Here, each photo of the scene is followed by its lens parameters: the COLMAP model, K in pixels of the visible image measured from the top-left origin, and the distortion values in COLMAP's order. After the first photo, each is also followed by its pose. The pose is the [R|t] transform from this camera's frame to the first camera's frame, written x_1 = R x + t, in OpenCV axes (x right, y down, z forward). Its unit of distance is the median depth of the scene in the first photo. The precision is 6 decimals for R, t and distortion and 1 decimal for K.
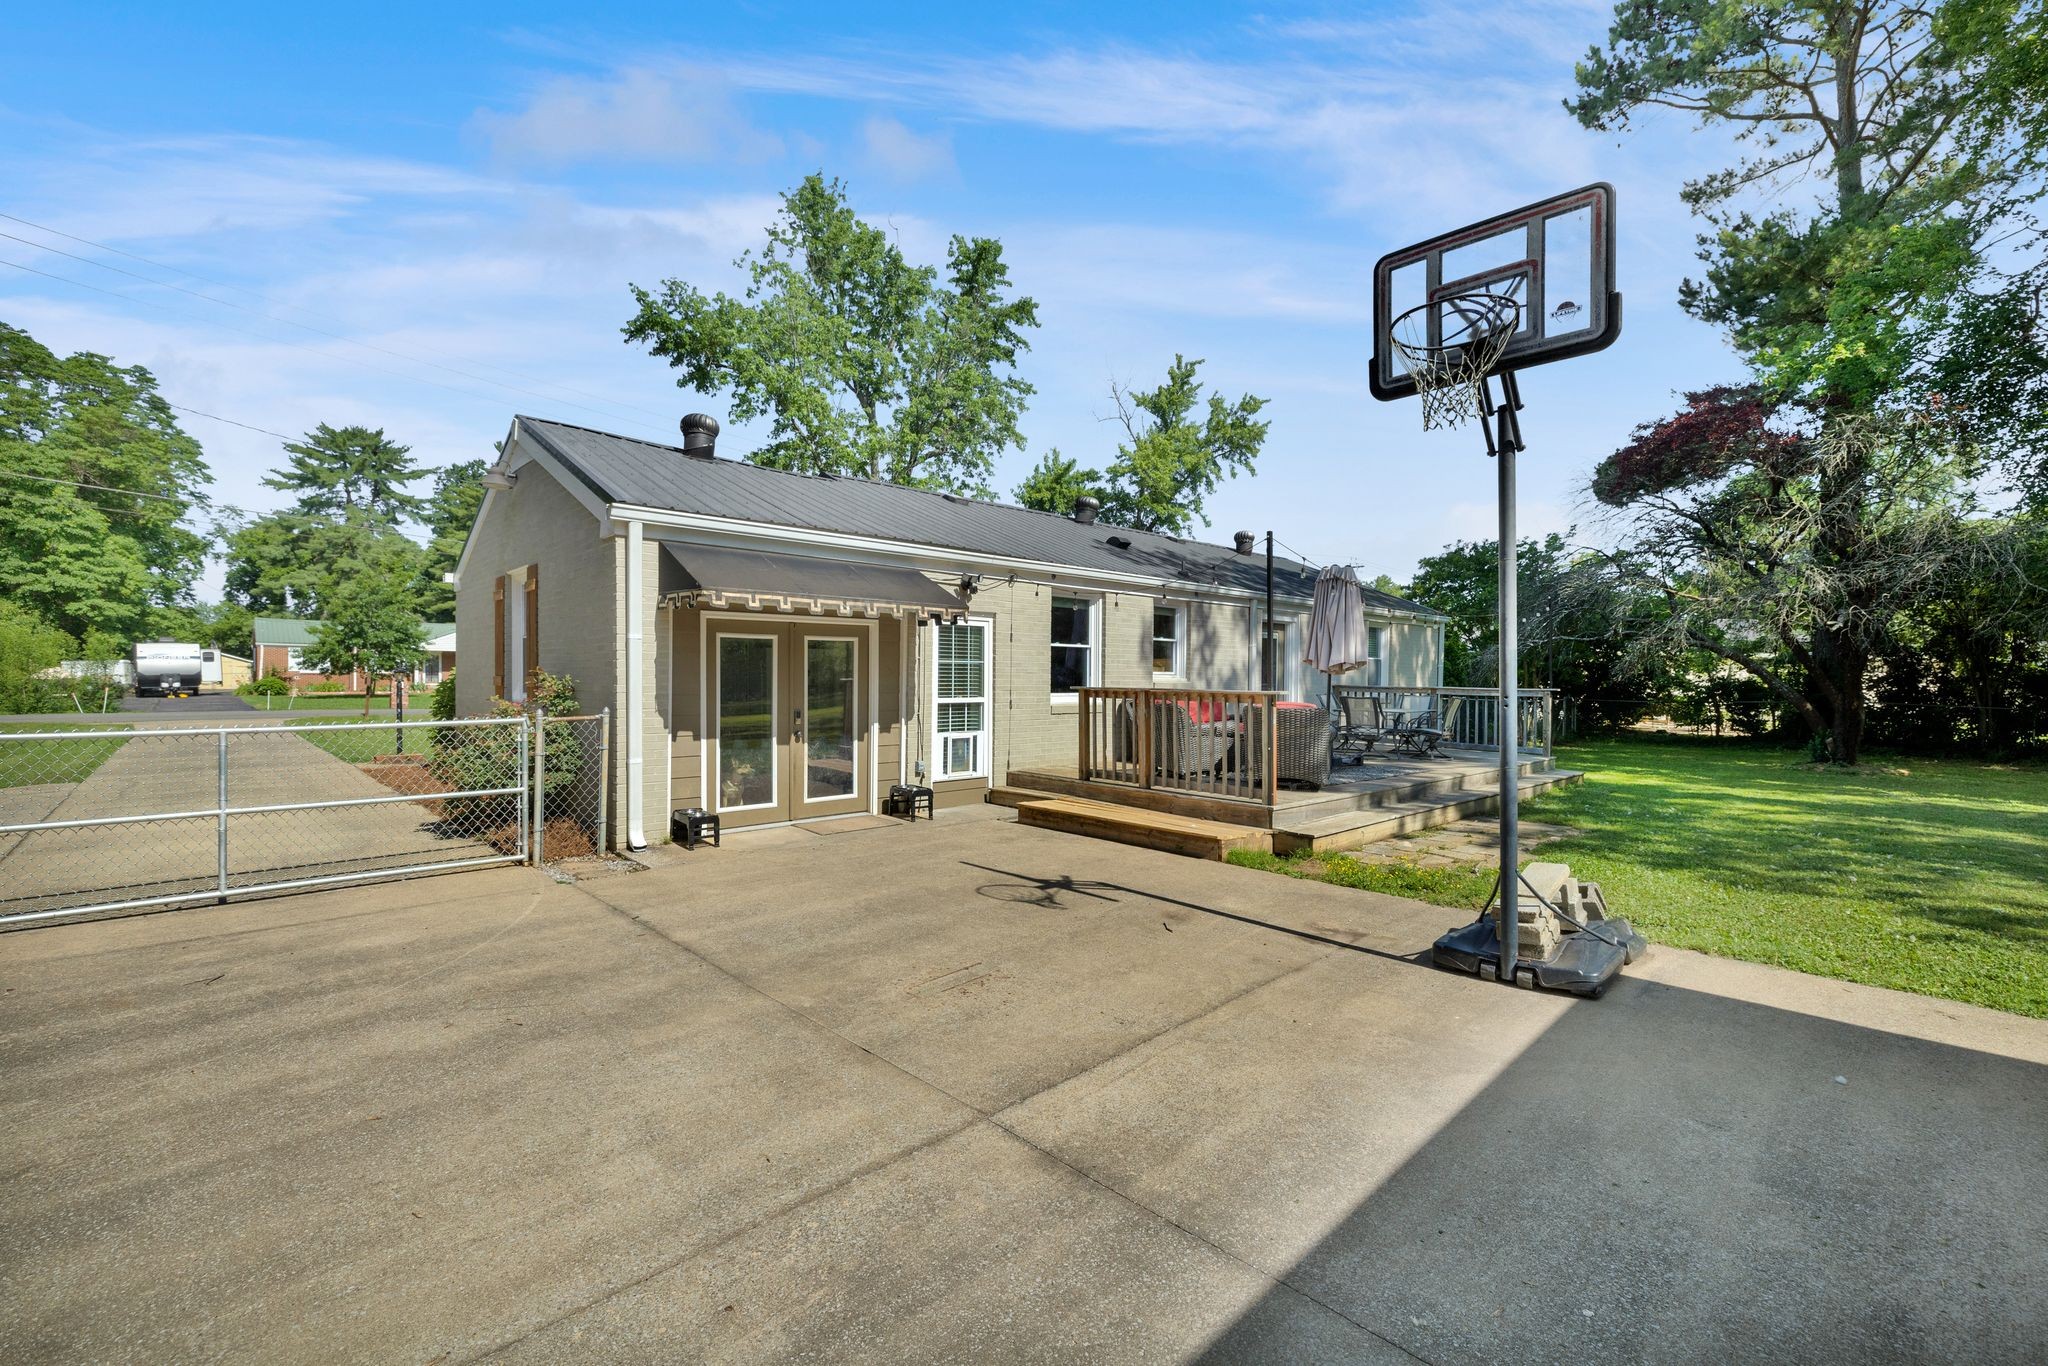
lens RADIAL K [[866.6, 0, 1044.7], [0, 866.6, 692.5], [0, 0, 1]] dist [0.010453, 0.000252]
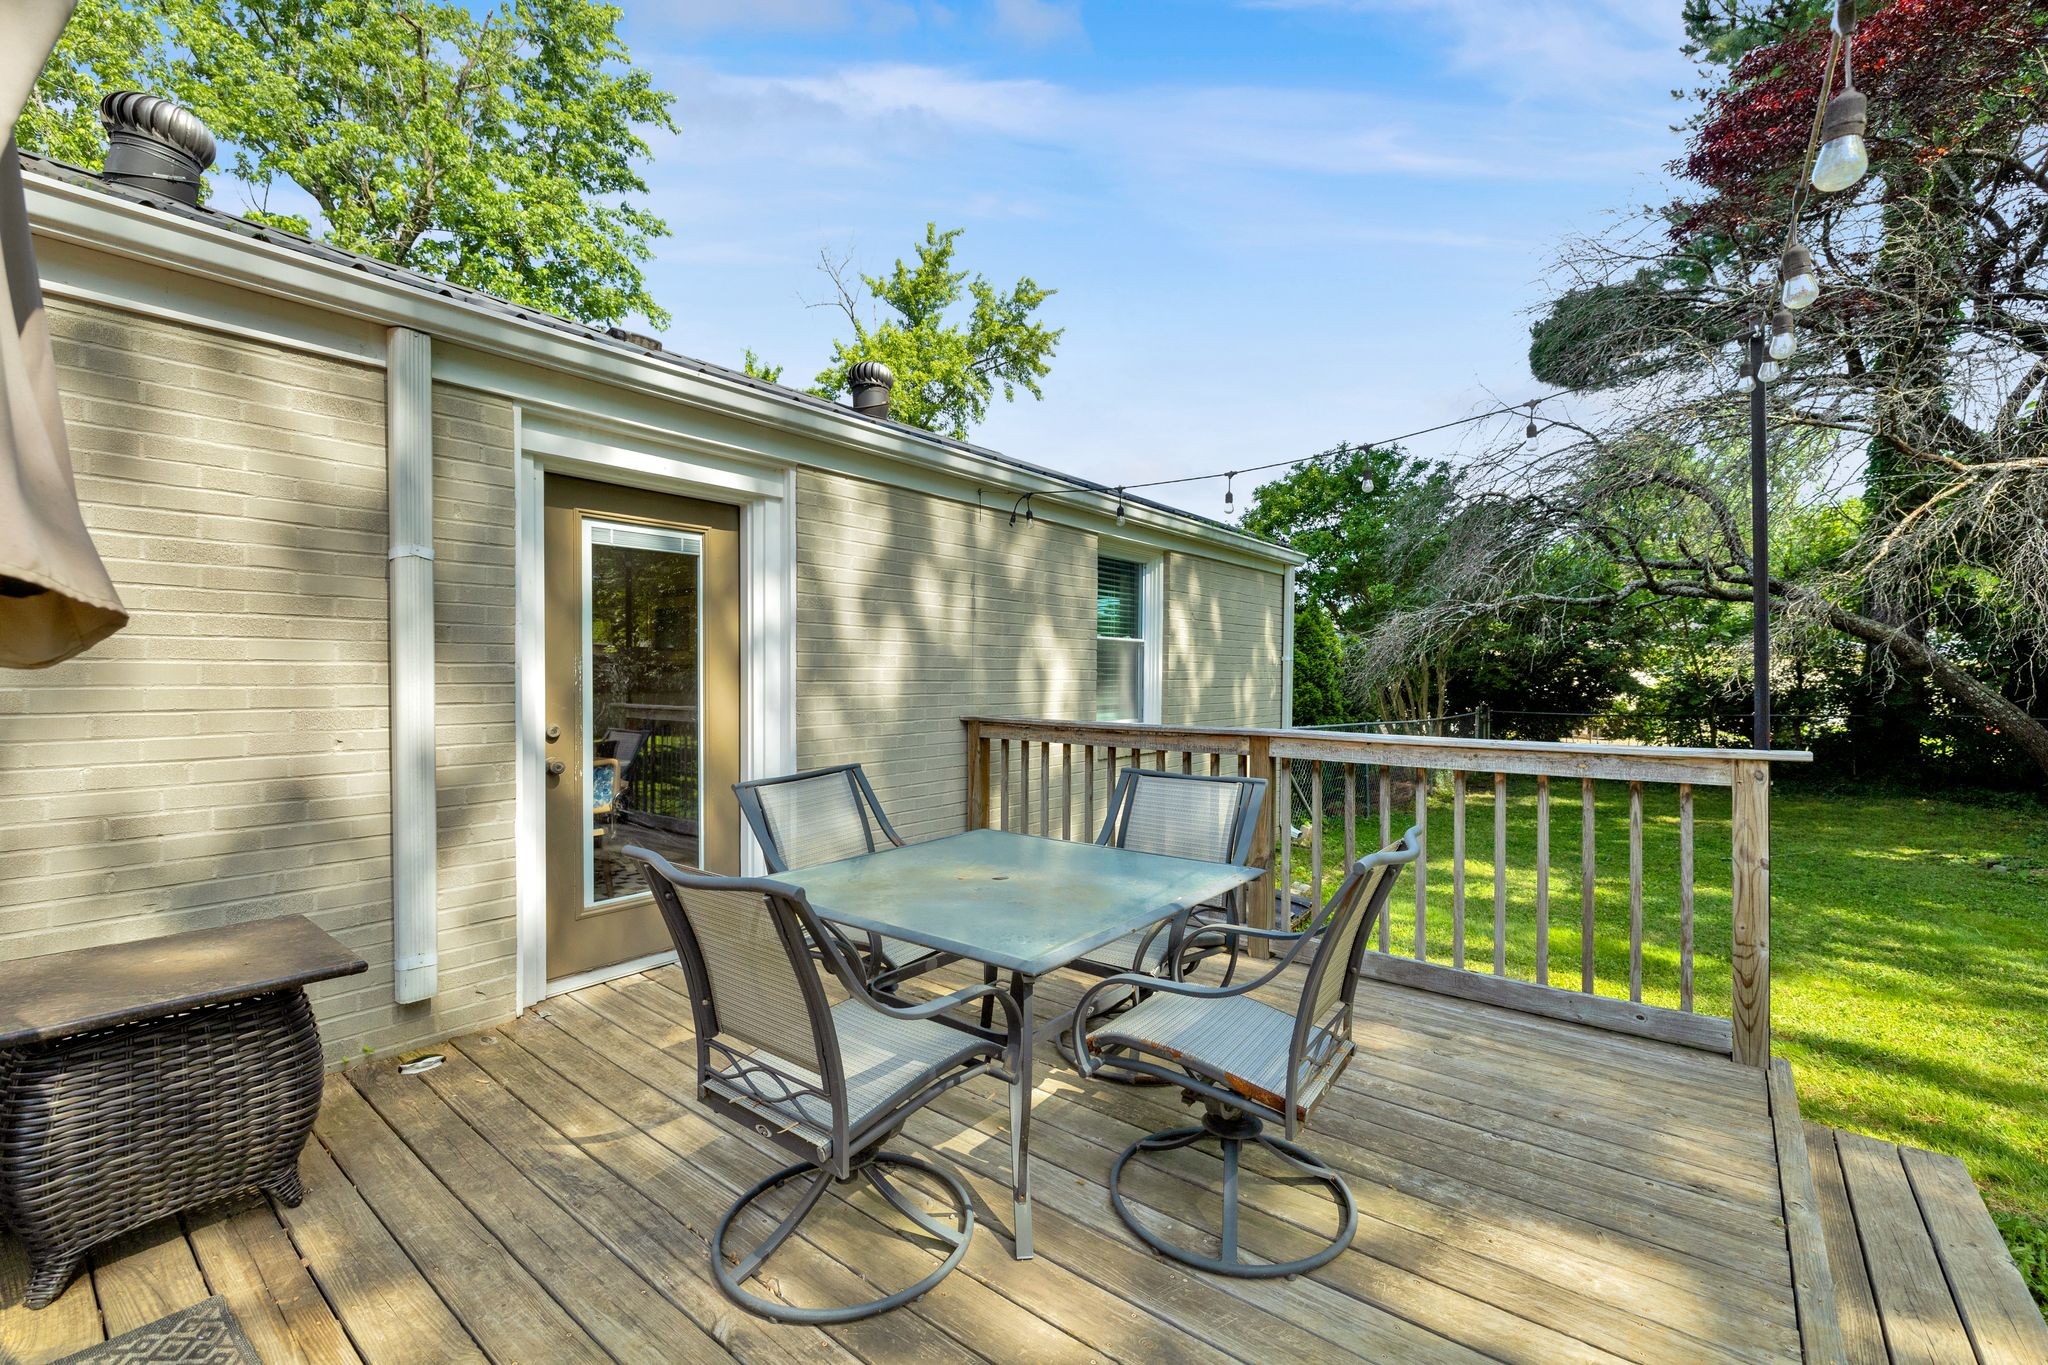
lens RADIAL K [[866.6, 0, 1024.3], [0, 866.6, 671.7], [0, 0, 1]] dist [0.010453, 0.000252]
pose [[0.992303, -0.007796, 0.123587, 0.140811], [0.011111, 0.999596, -0.026155, -0.007311], [-0.123333, 0.027327, 0.991989, 0.301948]]
